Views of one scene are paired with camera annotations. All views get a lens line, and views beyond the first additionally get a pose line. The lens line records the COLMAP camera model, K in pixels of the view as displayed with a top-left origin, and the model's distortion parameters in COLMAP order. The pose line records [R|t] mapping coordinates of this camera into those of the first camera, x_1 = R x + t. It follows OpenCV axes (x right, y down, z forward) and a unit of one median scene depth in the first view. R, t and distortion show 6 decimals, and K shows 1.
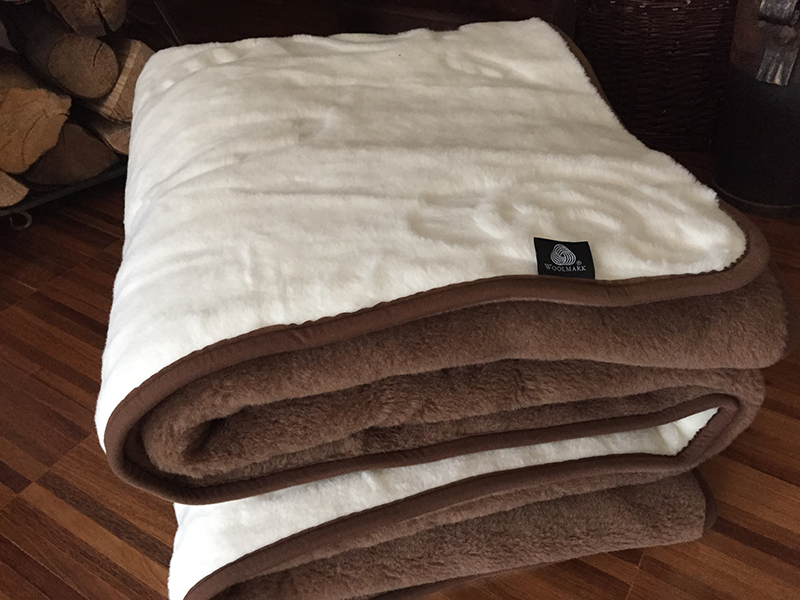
lens RADIAL K [[734.8, 0, 400.0], [0, 734.8, 300.0], [0, 0, 1]] dist [0.078986, -0.130808]
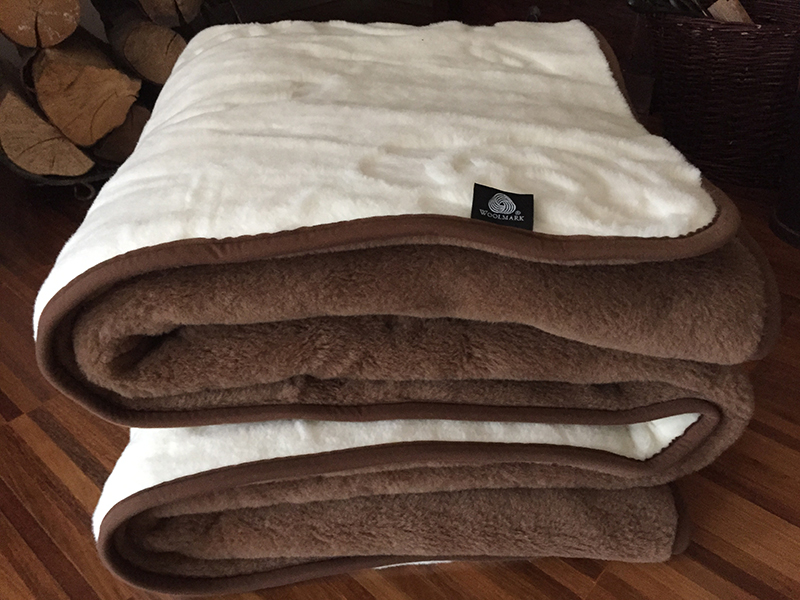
lens RADIAL K [[734.8, 0, 400.0], [0, 734.8, 300.0], [0, 0, 1]] dist [0.078986, -0.130808]
pose [[0.982745, 0.108103, -0.150090, 0.207166], [-0.119359, 0.990512, -0.068107, 0.120548], [0.141303, 0.084846, 0.986324, 0.040524]]
